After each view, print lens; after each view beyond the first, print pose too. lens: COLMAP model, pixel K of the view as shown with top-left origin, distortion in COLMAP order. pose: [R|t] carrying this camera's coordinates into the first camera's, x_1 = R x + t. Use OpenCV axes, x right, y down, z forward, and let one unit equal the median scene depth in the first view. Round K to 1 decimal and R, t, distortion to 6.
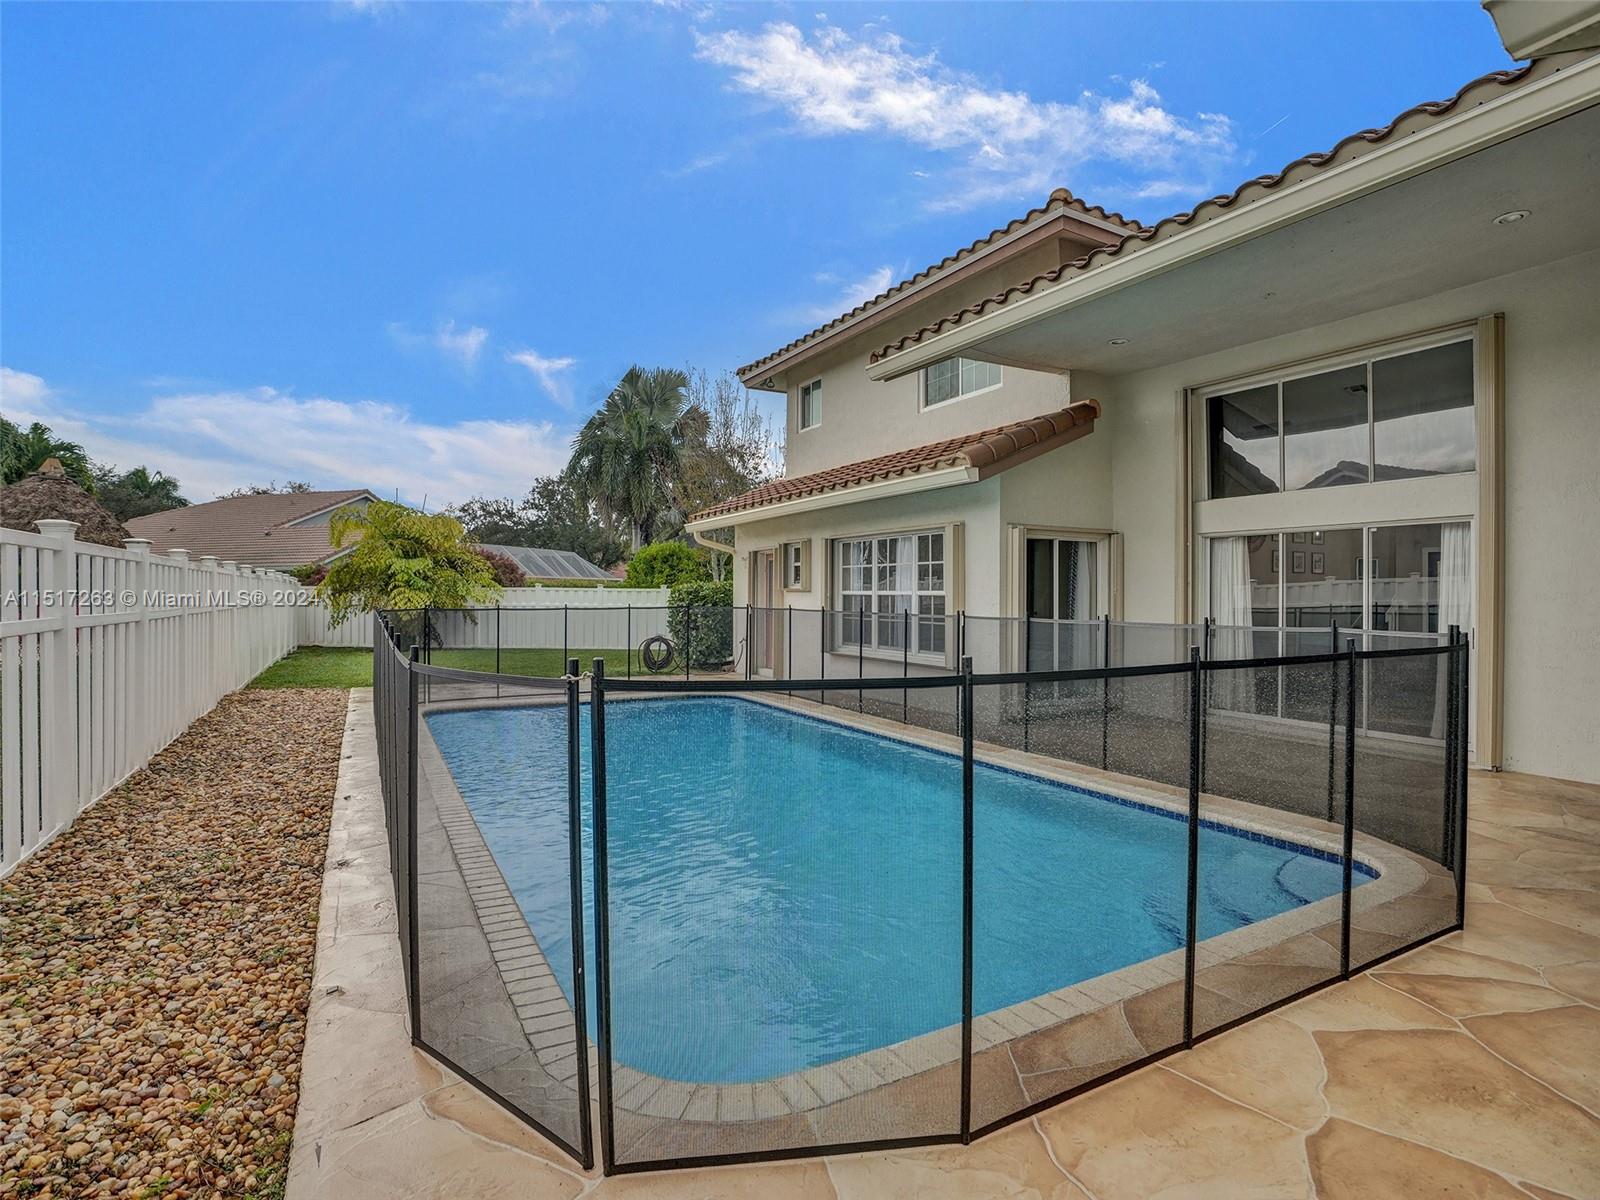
lens RADIAL K [[849.3, 0, 802.8], [0, 849.3, 599.3], [0, 0, 1]] dist [-0.067738, 0.027874]
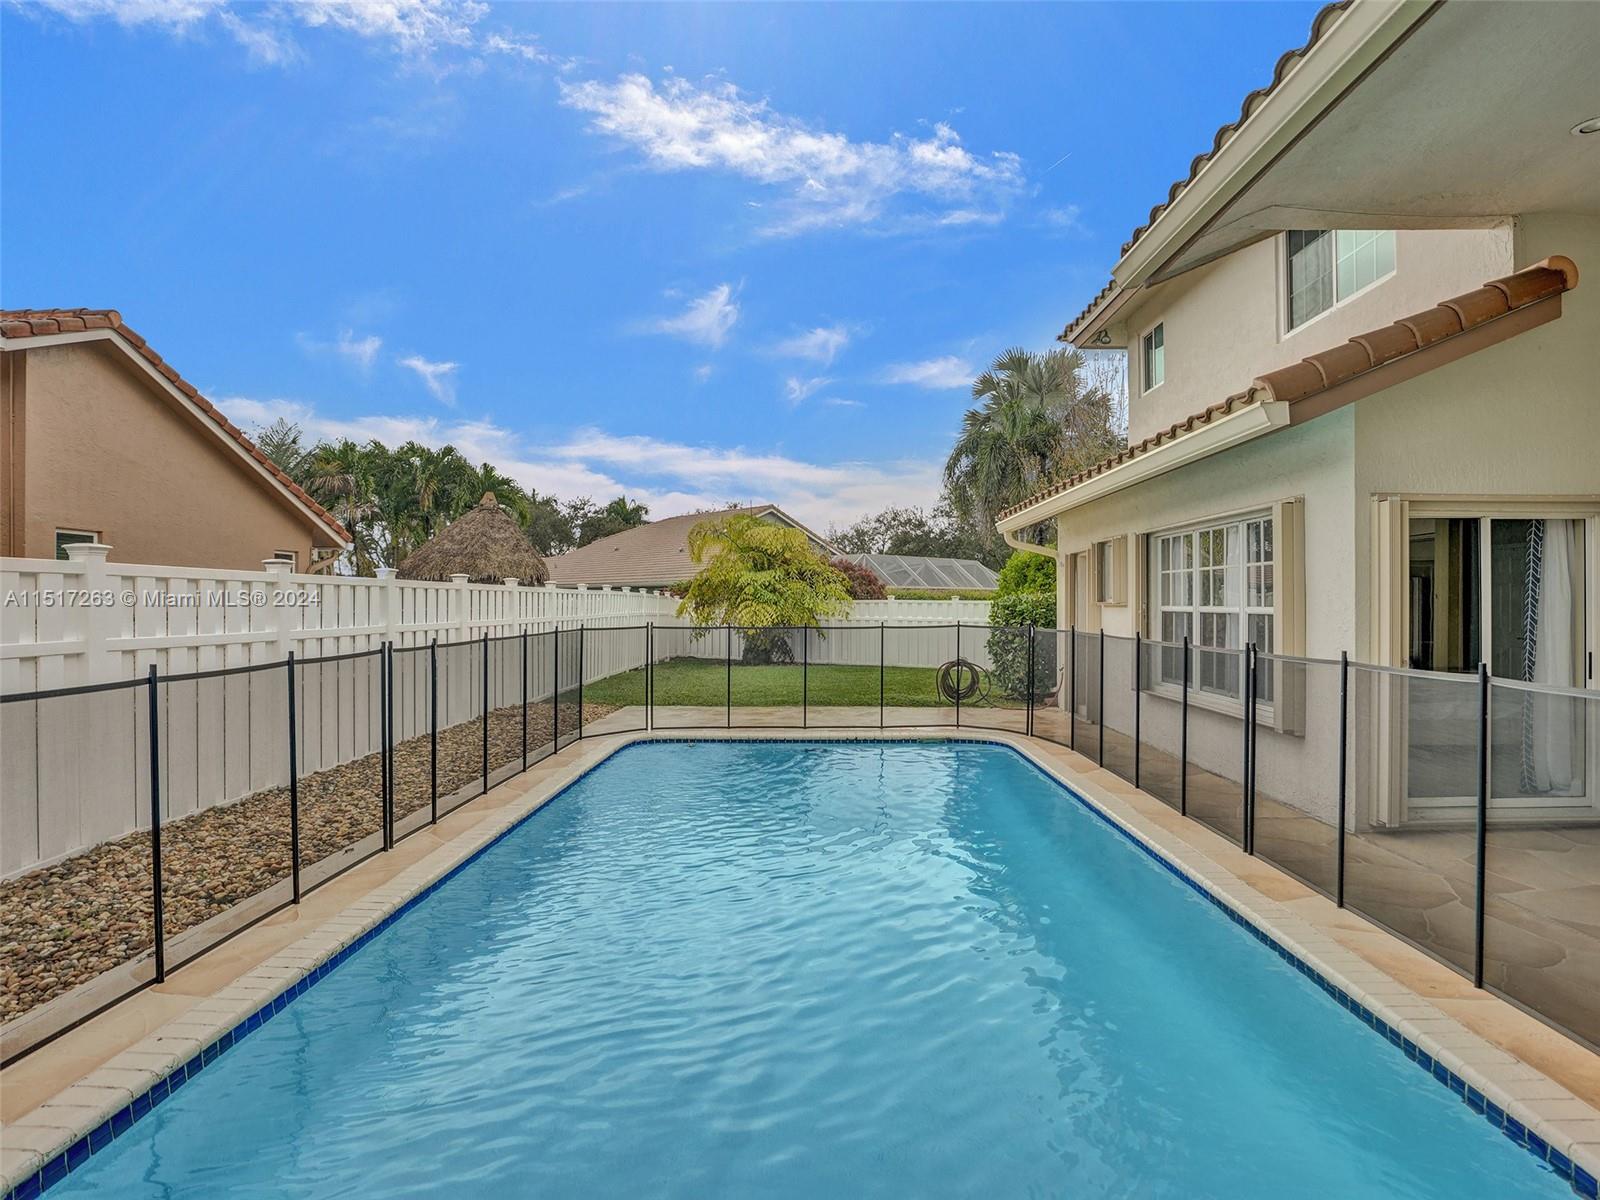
lens RADIAL K [[875.4, 0, 795.5], [0, 875.4, 583.5], [0, 0, 1]] dist [-0.064962, 0.026764]
pose [[0.861432, -0.013356, -0.507698, 0.119779], [-0.001380, 0.999589, -0.028637, -0.006131], [0.507872, 0.025370, 0.861059, 0.175437]]
